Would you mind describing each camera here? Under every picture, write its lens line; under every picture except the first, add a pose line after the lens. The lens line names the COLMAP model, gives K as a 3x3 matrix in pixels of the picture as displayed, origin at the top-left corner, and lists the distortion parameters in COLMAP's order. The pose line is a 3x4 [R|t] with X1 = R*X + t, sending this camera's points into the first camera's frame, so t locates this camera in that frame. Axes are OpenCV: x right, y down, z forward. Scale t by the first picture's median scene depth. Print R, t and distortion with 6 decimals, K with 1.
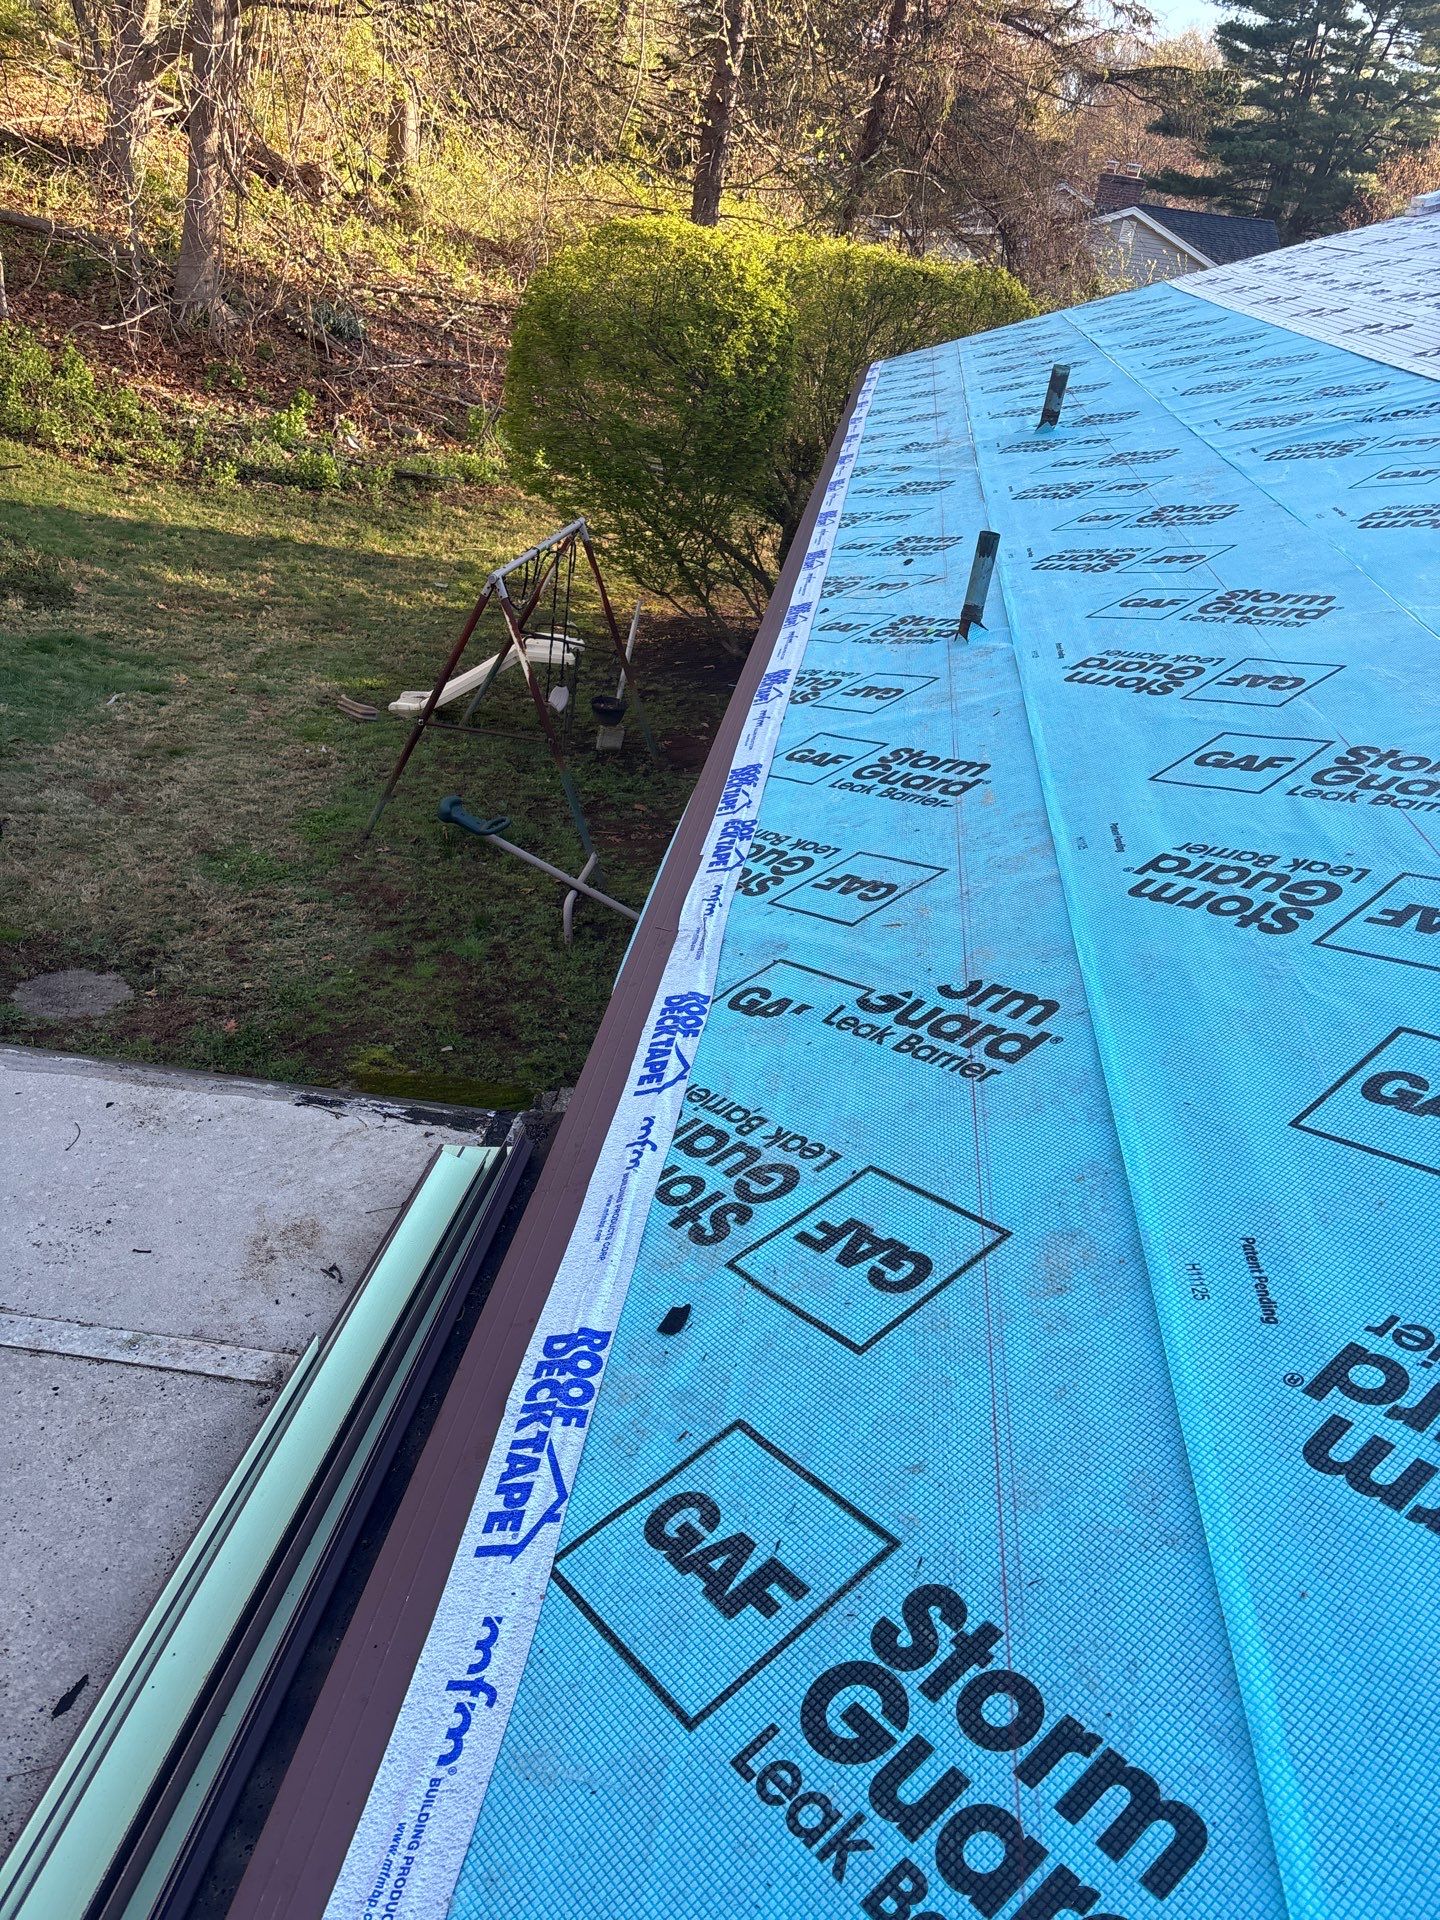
lens RADIAL K [[1414.0, 0, 720.0], [0, 1414.0, 960.0], [0, 0, 1]] dist [0.076296, -0.110764]
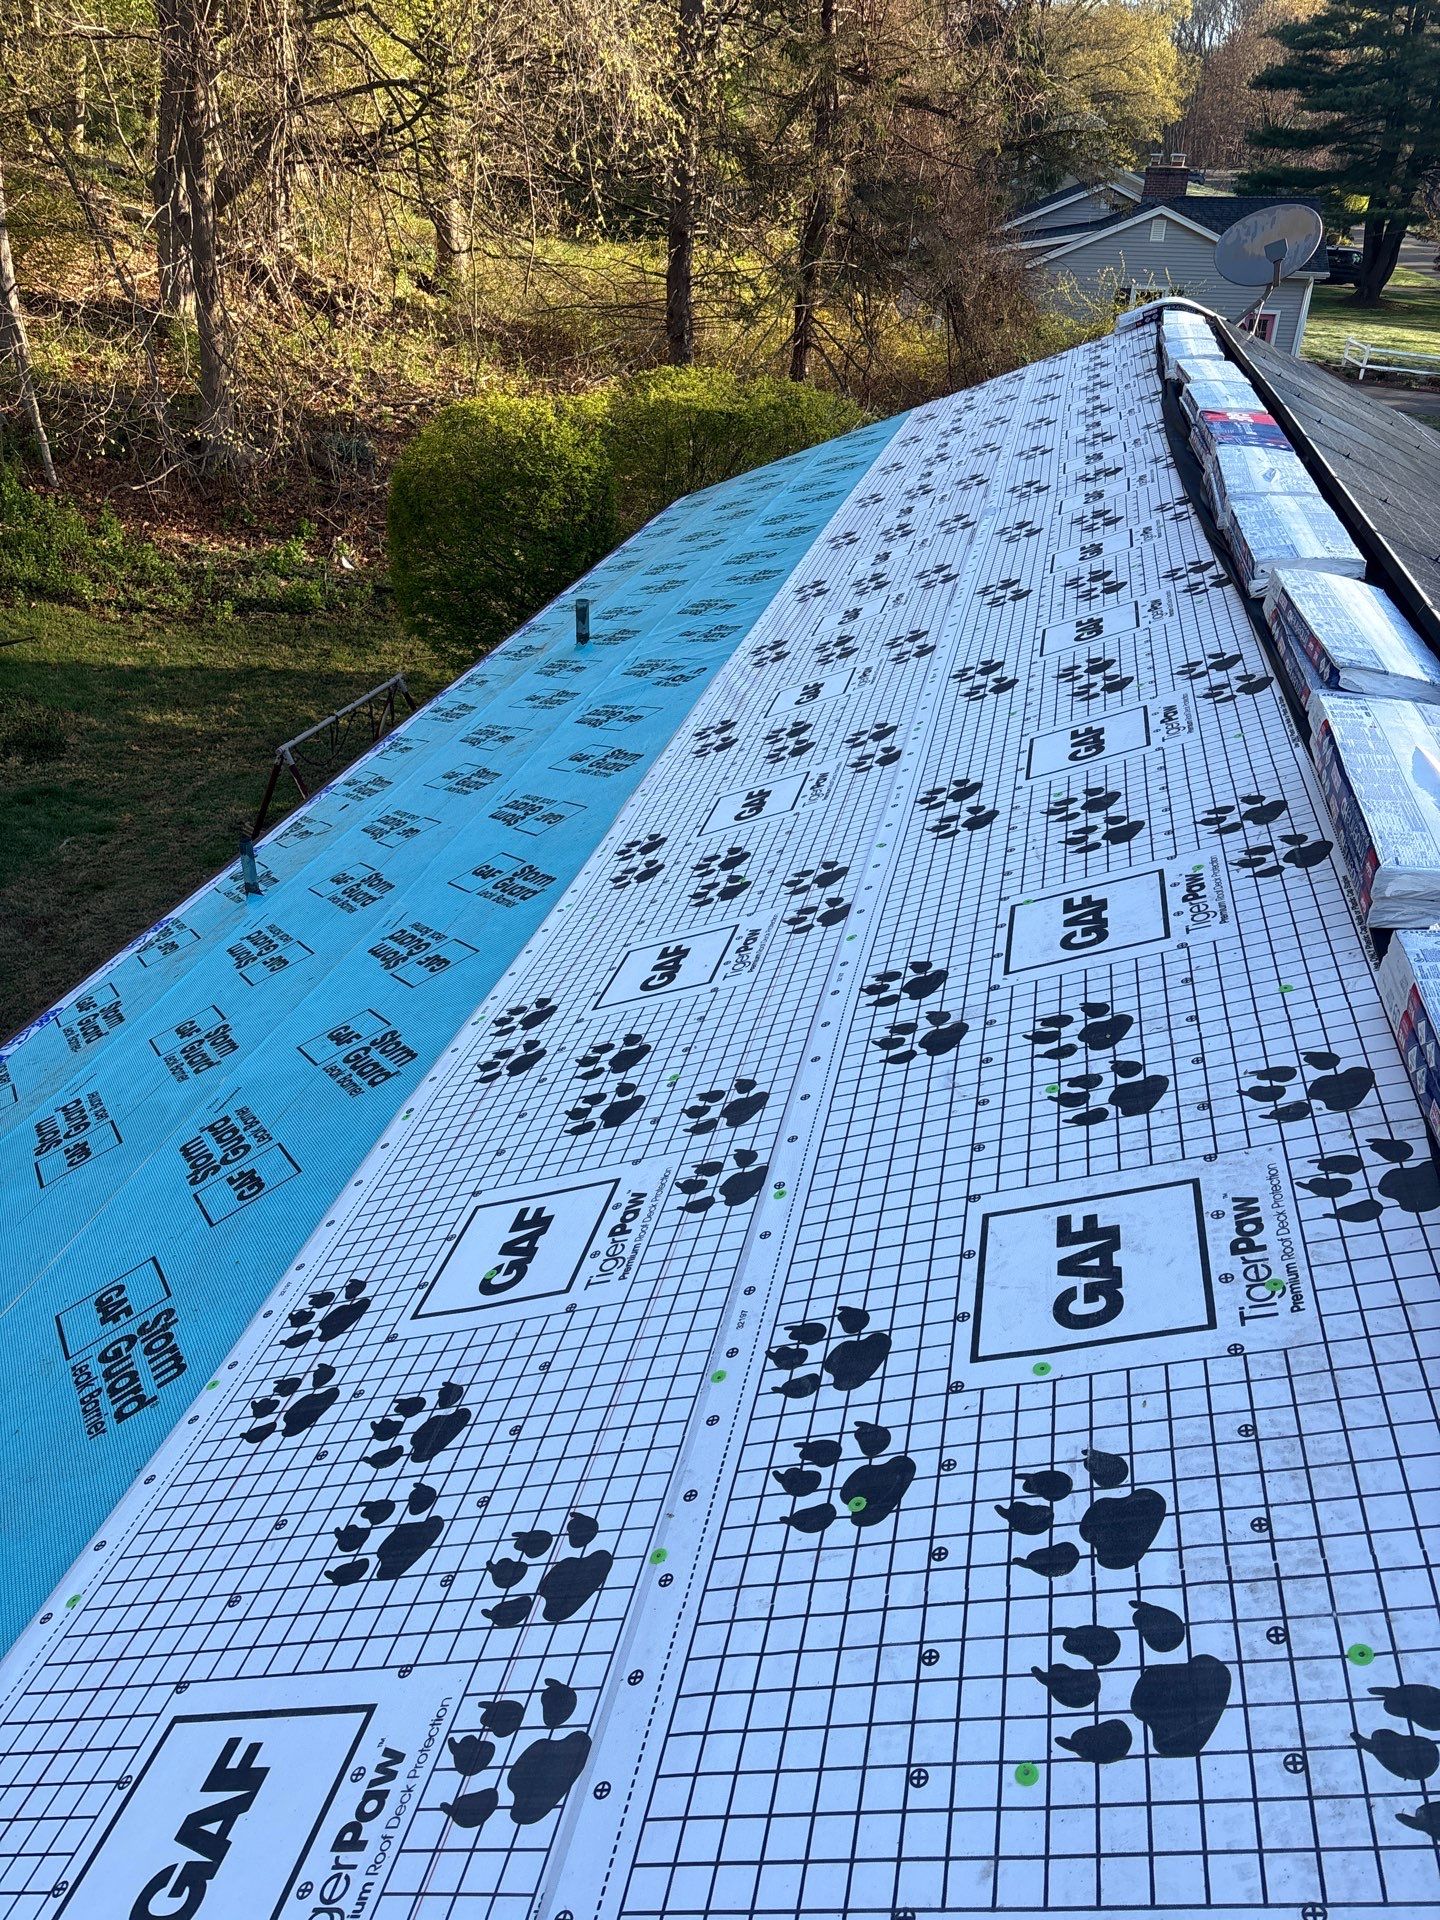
lens RADIAL K [[1495.0, 0, 720.0], [0, 1495.0, 960.0], [0, 0, 1]] dist [0.035446, -0.046653]
pose [[0.983120, -0.045510, -0.177213, 0.264221], [0.046562, 0.998914, 0.001777, -0.038715], [0.176940, -0.009999, 0.984171, -0.143235]]
